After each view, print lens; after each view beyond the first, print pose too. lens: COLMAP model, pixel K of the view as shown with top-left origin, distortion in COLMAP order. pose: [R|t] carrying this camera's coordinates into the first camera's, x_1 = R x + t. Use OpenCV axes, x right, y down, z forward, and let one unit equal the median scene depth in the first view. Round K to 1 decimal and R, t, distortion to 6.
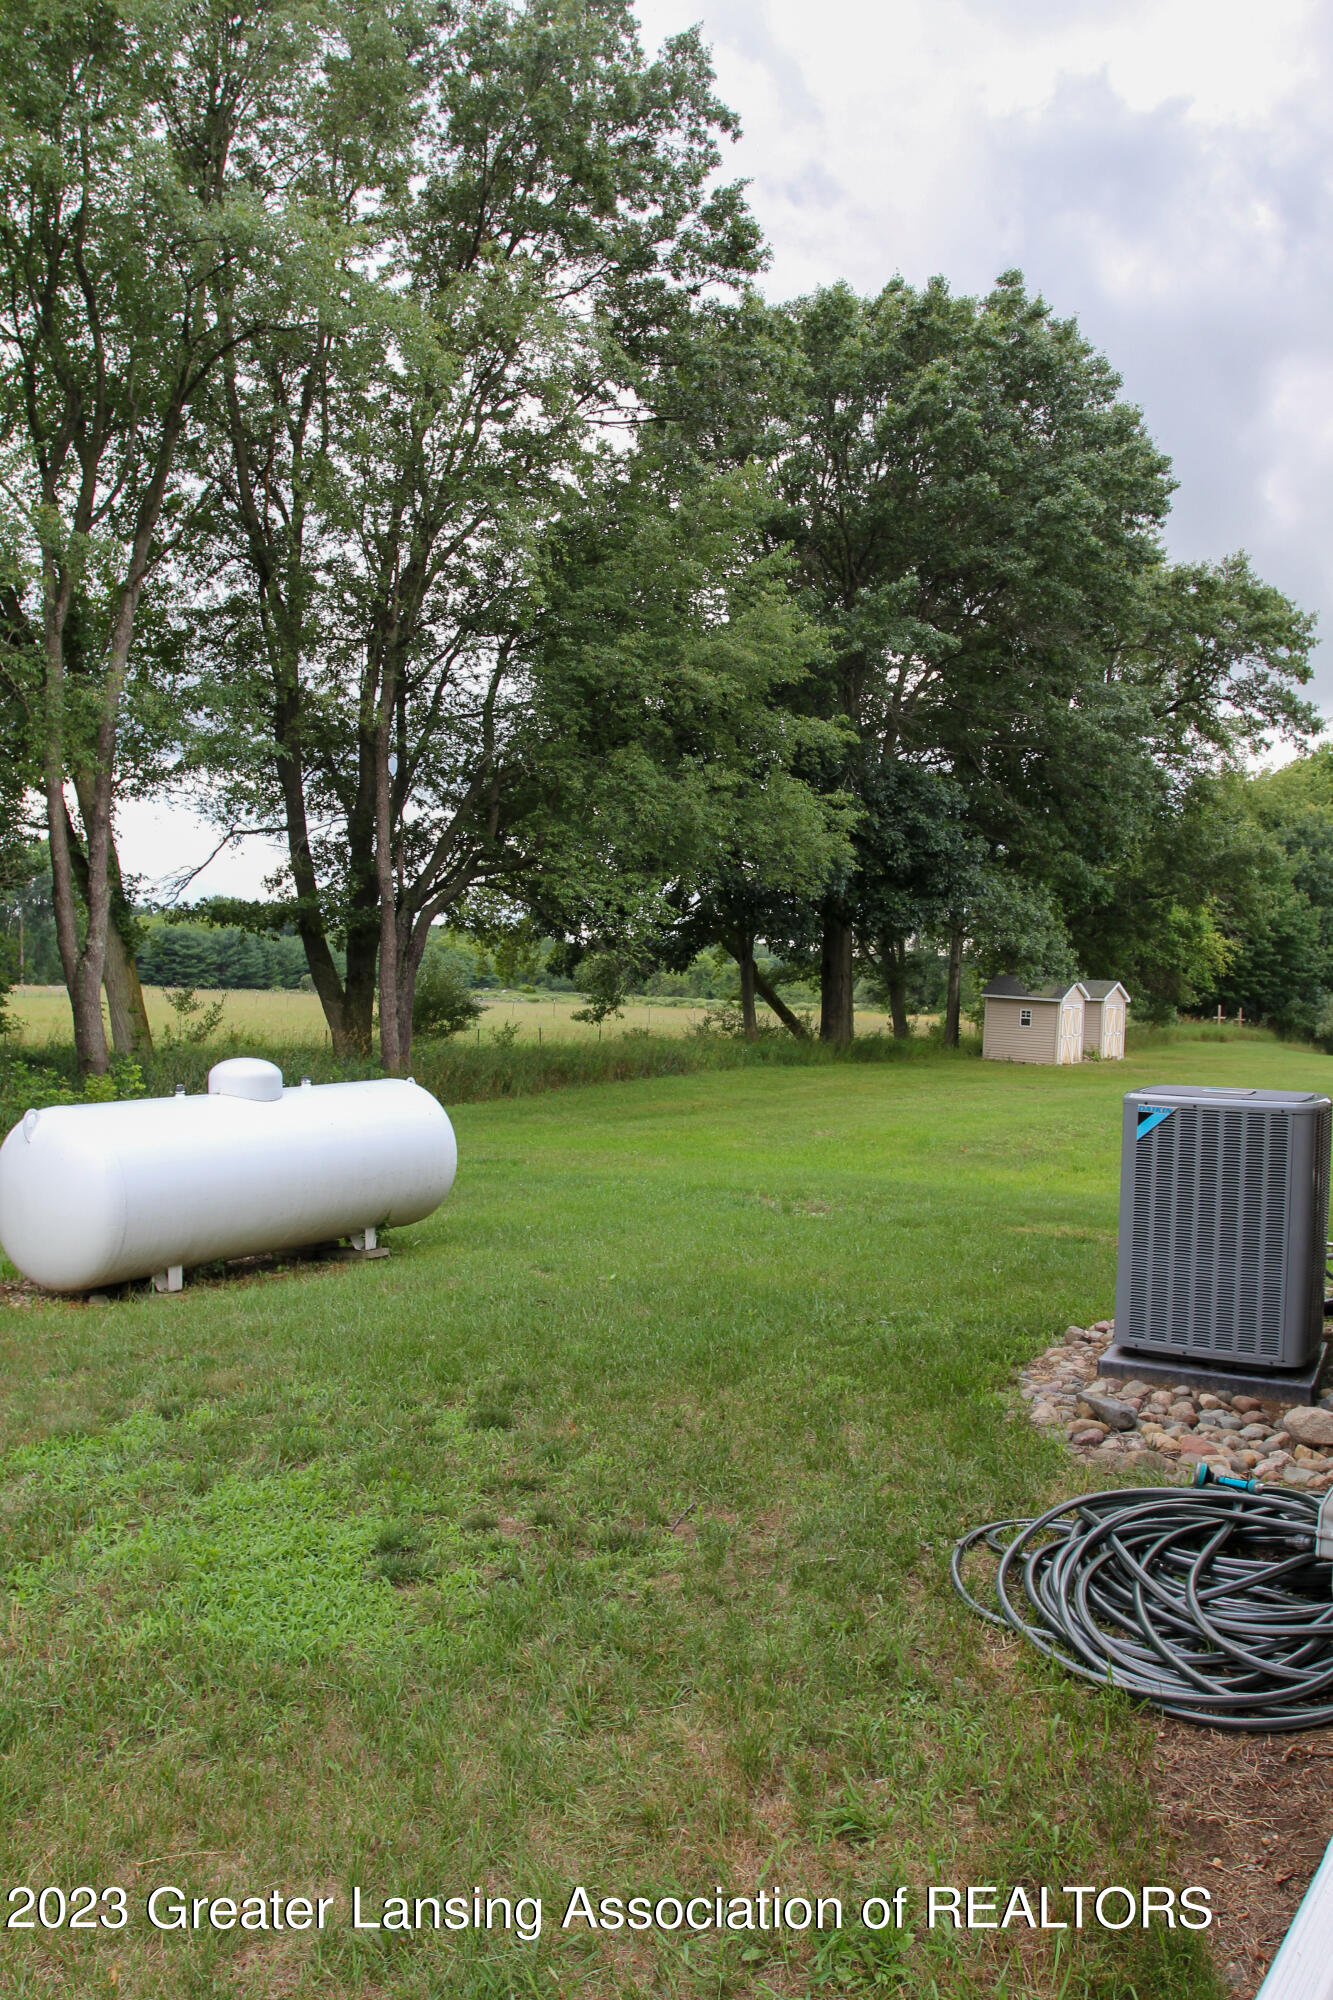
lens RADIAL K [[1610.9, 0, 666.5], [0, 1610.9, 1000.0], [0, 0, 1]] dist [-0.101608, 0.066425]
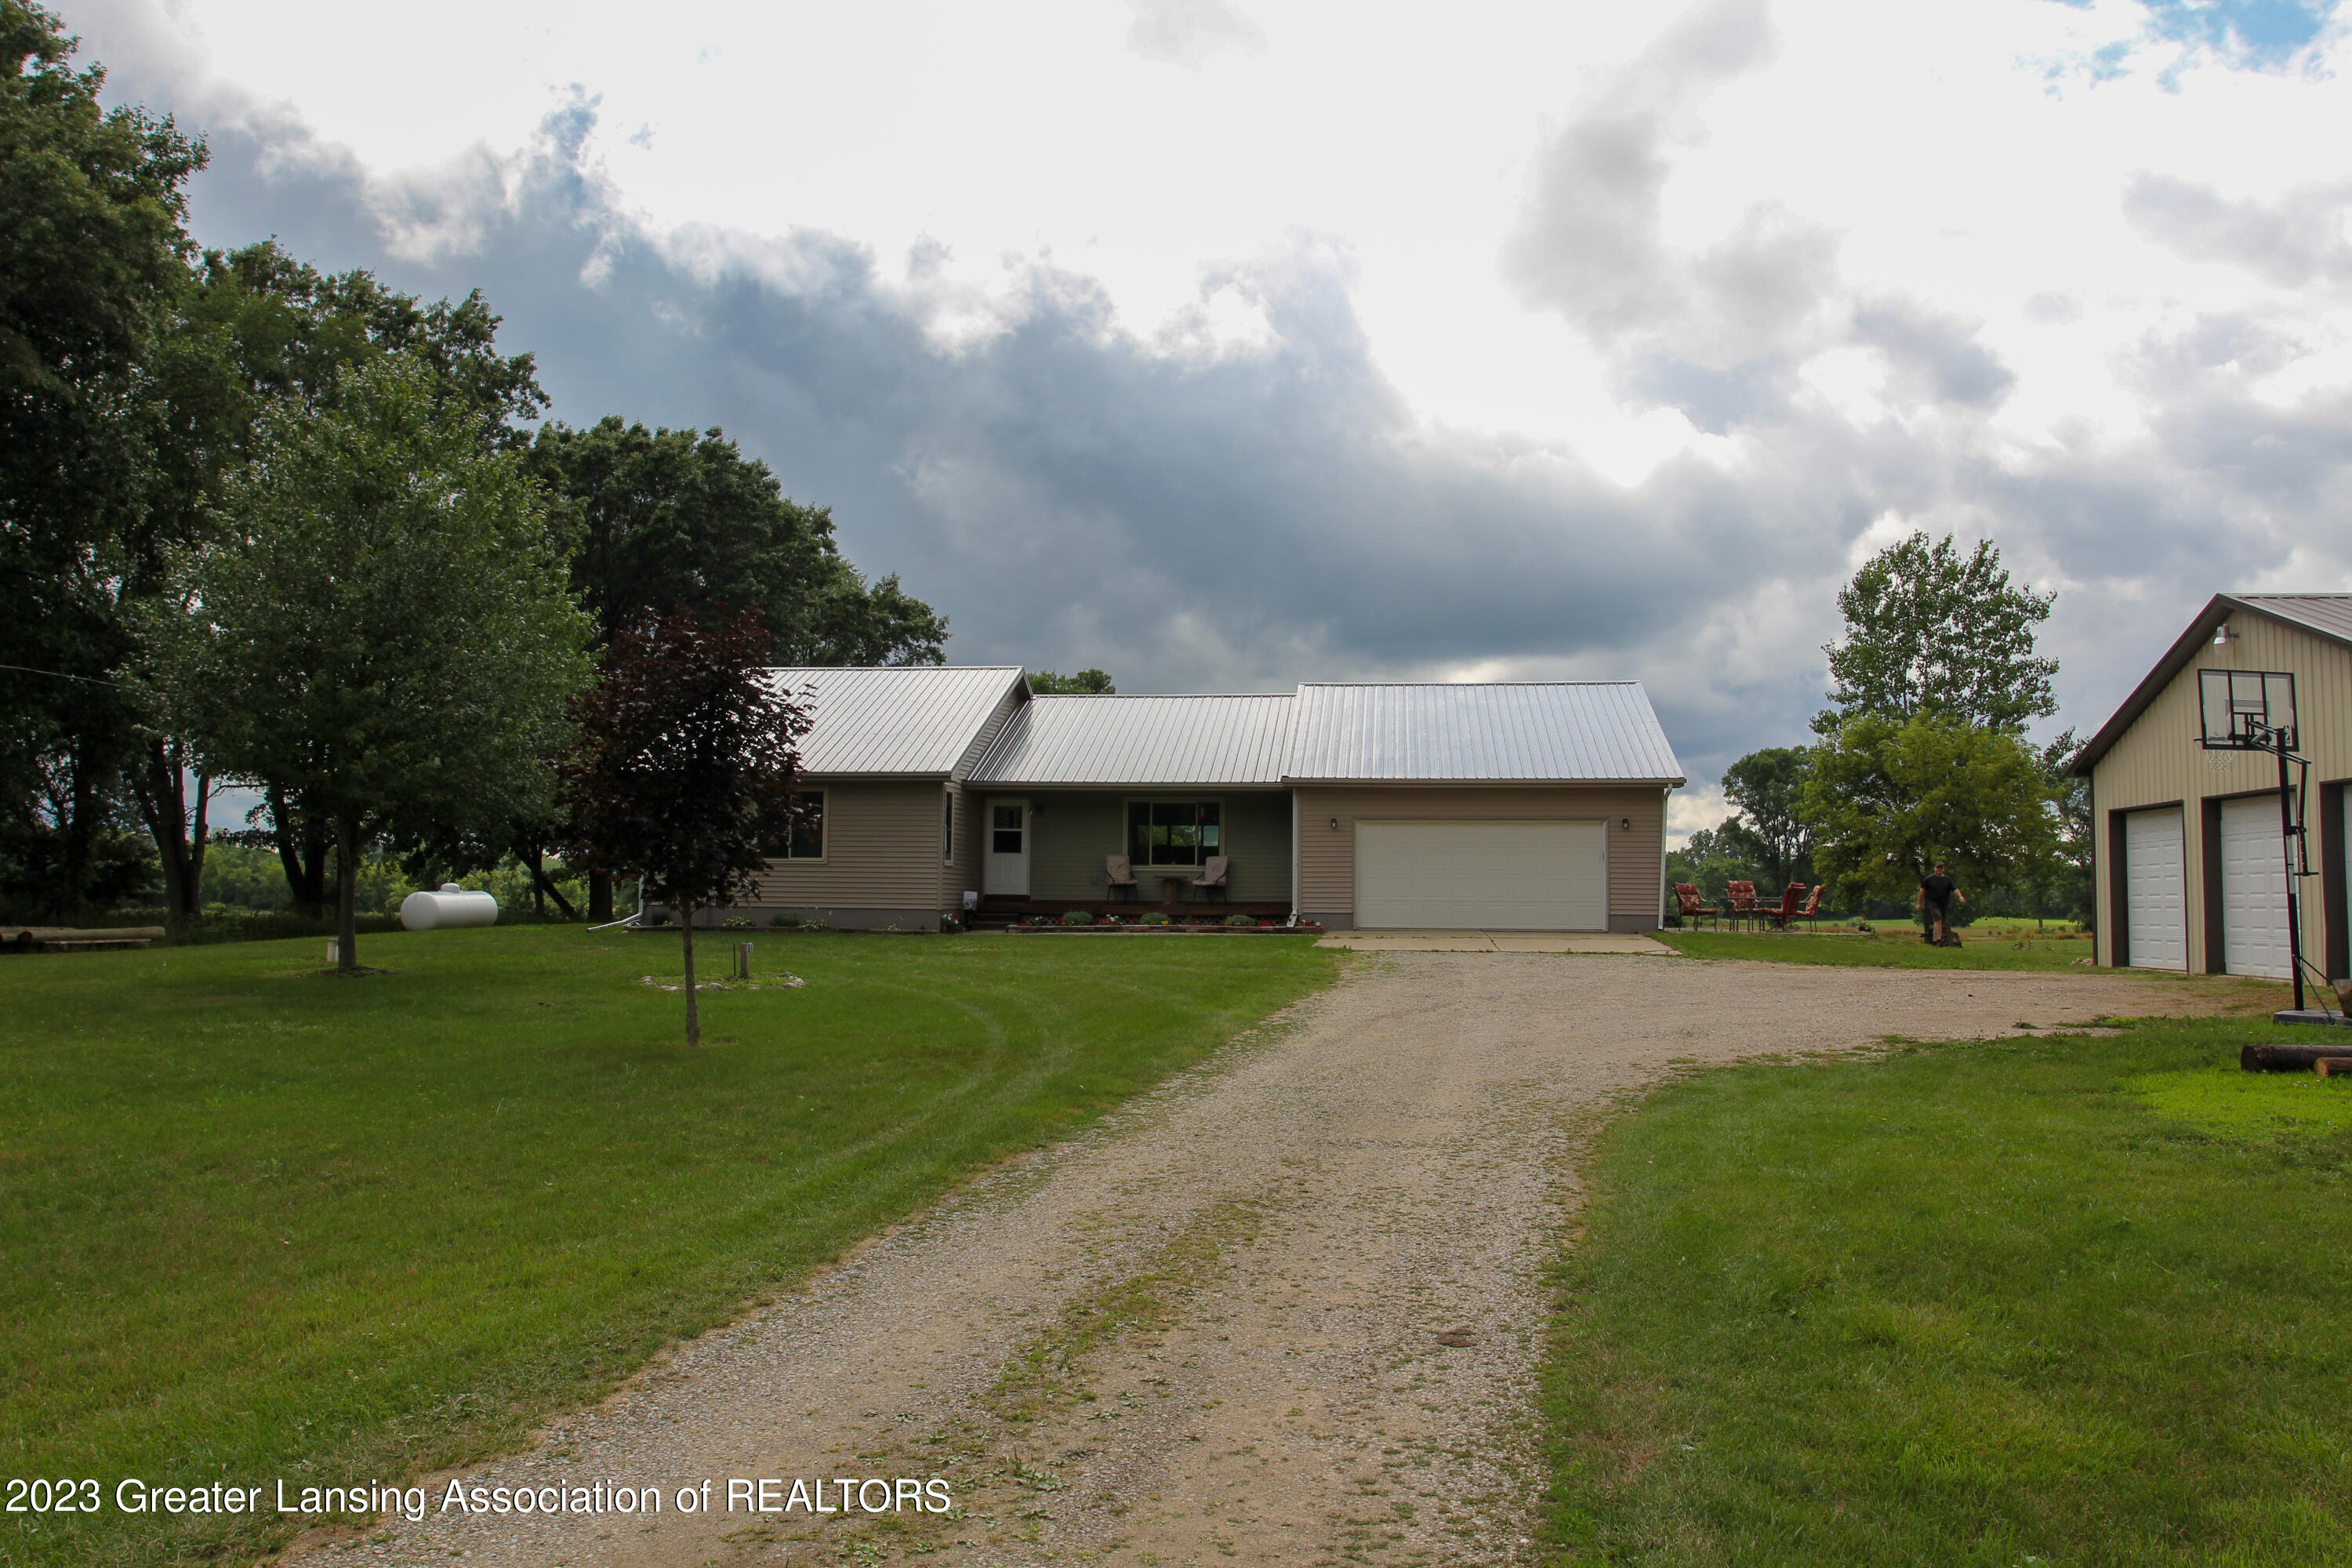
lens RADIAL K [[1894.4, 0, 1232.9], [0, 1894.4, 783.8], [0, 0, 1]] dist [-0.101608, 0.066425]
pose [[0.907850, 0.005228, 0.419263, -0.079511], [0.022860, 0.997818, -0.061942, 0.020325], [-0.418672, 0.065819, 0.905749, -0.723369]]
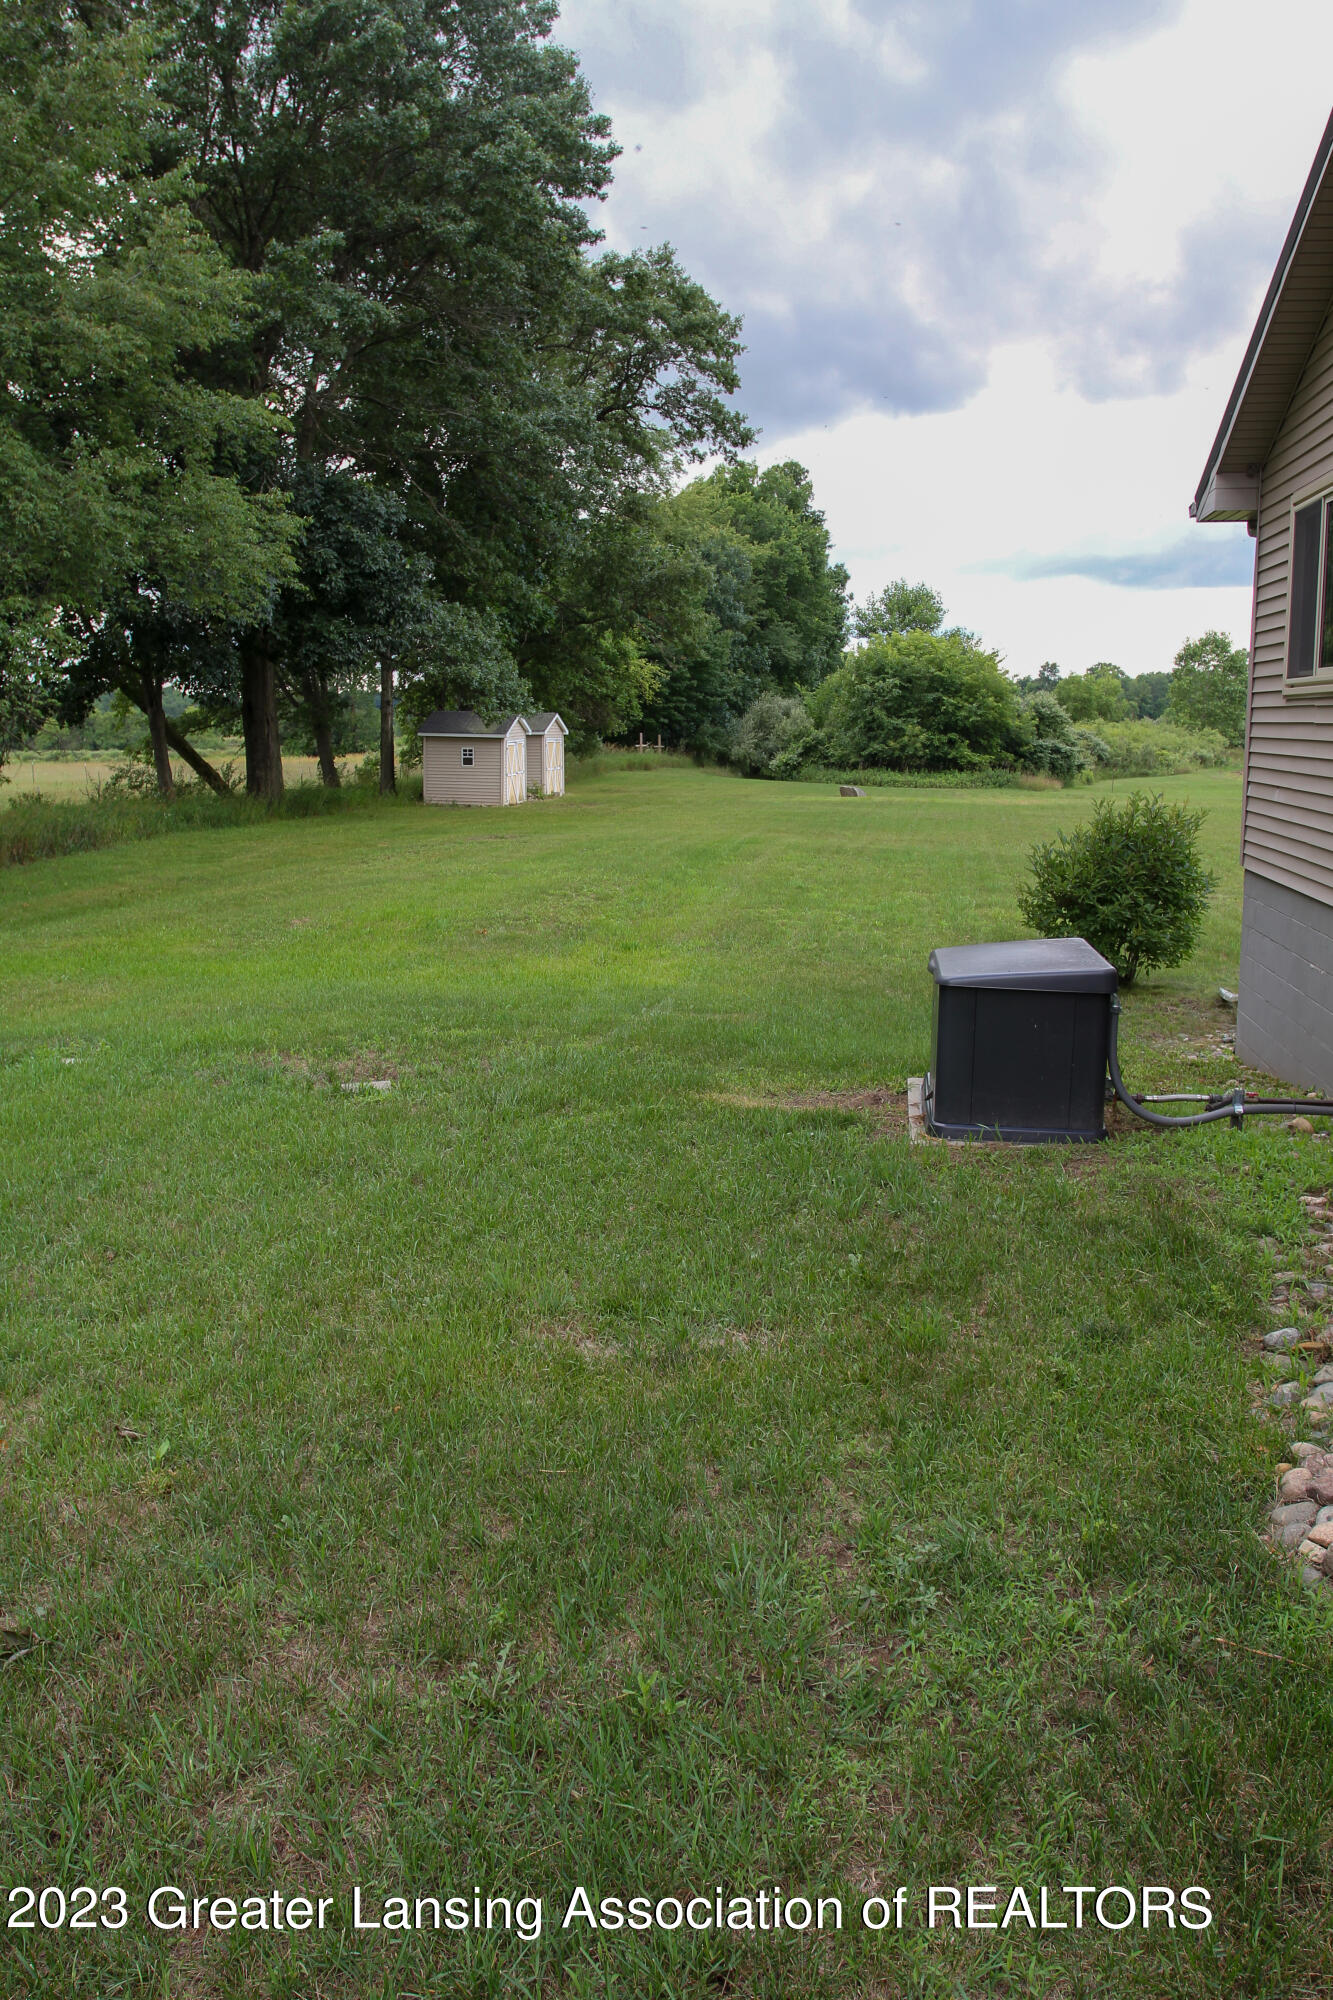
lens RADIAL K [[1610.9, 0, 666.5], [0, 1610.9, 1000.0], [0, 0, 1]] dist [-0.101608, 0.066425]
pose [[0.932162, -0.099420, 0.348122, -0.005763], [0.041925, 0.984730, 0.168966, -0.002423], [-0.359605, -0.142908, 0.922096, 0.084331]]
